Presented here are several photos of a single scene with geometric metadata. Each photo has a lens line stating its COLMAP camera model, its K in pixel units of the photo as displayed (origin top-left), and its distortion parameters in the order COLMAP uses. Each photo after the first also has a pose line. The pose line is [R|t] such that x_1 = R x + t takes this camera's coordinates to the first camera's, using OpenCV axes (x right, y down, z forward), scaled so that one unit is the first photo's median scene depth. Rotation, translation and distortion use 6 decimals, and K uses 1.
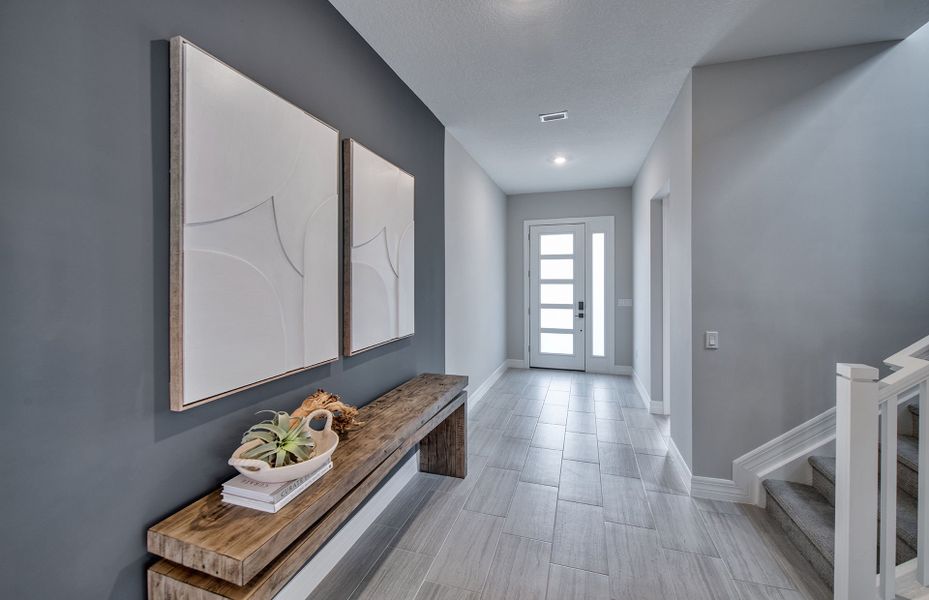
lens RADIAL K [[370.4, 0, 471.8], [0, 370.4, 279.7], [0, 0, 1]] dist [0.000075, -0.000010]
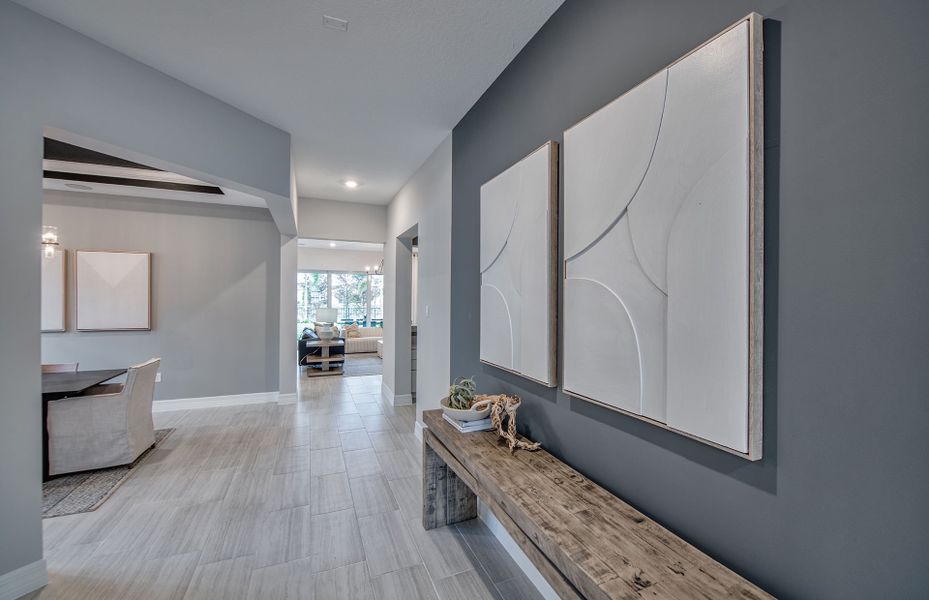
lens RADIAL K [[370.4, 0, 465.9], [0, 370.4, 296.3], [0, 0, 1]] dist [0.000075, -0.000010]
pose [[-0.756253, 0.005924, -0.654252, 0.390174], [0.000890, 0.999967, 0.008026, -0.020039], [0.654279, 0.005487, -0.756234, 1.509194]]
